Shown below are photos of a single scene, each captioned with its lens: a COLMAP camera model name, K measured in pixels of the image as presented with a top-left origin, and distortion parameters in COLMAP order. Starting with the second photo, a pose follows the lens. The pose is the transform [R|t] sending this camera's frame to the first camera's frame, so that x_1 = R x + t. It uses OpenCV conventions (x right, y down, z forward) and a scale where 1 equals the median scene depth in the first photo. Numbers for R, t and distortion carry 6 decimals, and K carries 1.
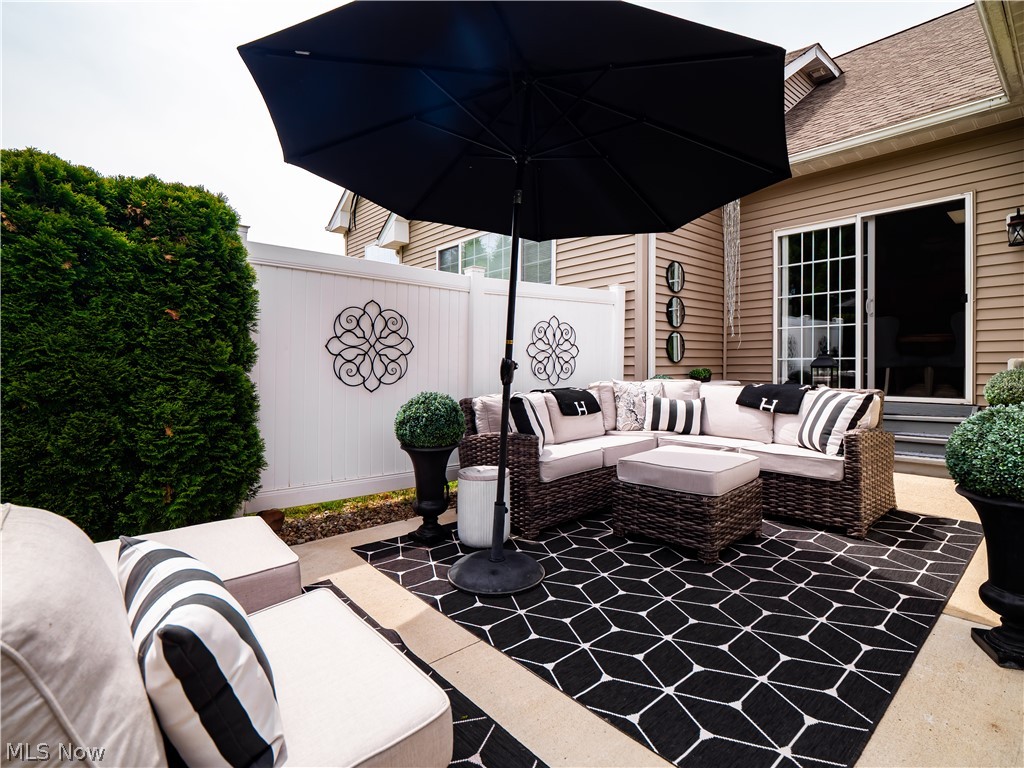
lens RADIAL K [[505.2, 0, 515.1], [0, 505.2, 366.6], [0, 0, 1]] dist [0.007809, -0.008717]
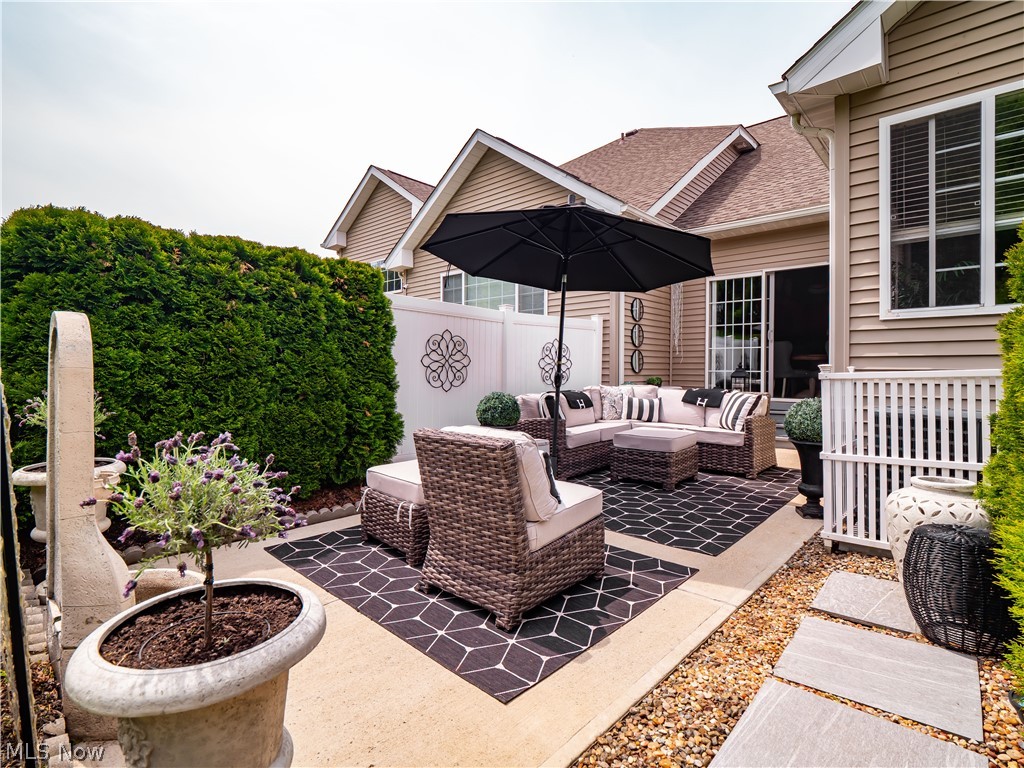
lens RADIAL K [[505.2, 0, 514.6], [0, 505.2, 367.5], [0, 0, 1]] dist [0.007809, -0.008717]
pose [[0.993771, 0.012728, 0.110709, -0.226759], [-0.011969, 0.999900, -0.007518, -0.011060], [-0.110793, 0.006146, 0.993824, -0.445531]]
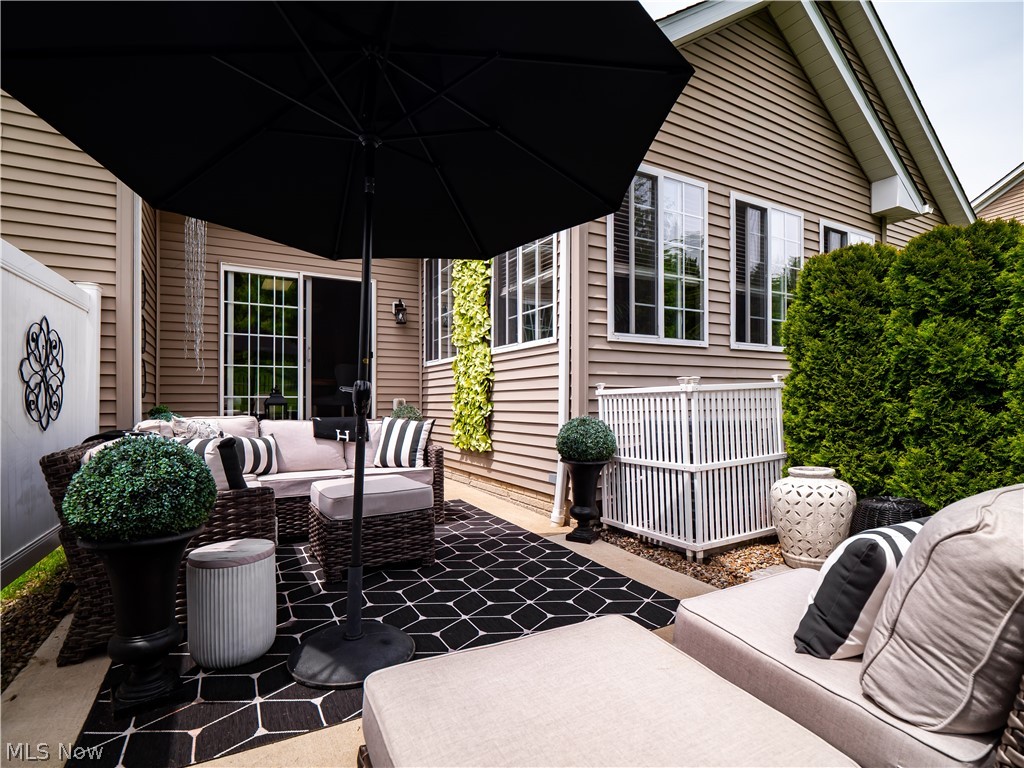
lens RADIAL K [[505.2, 0, 529.1], [0, 505.2, 403.4], [0, 0, 1]] dist [0.007809, -0.008717]
pose [[0.200235, 0.006865, 0.979724, -0.473993], [0.009634, 0.999913, -0.008976, 0.018496], [-0.979701, 0.011236, 0.200151, 0.358766]]
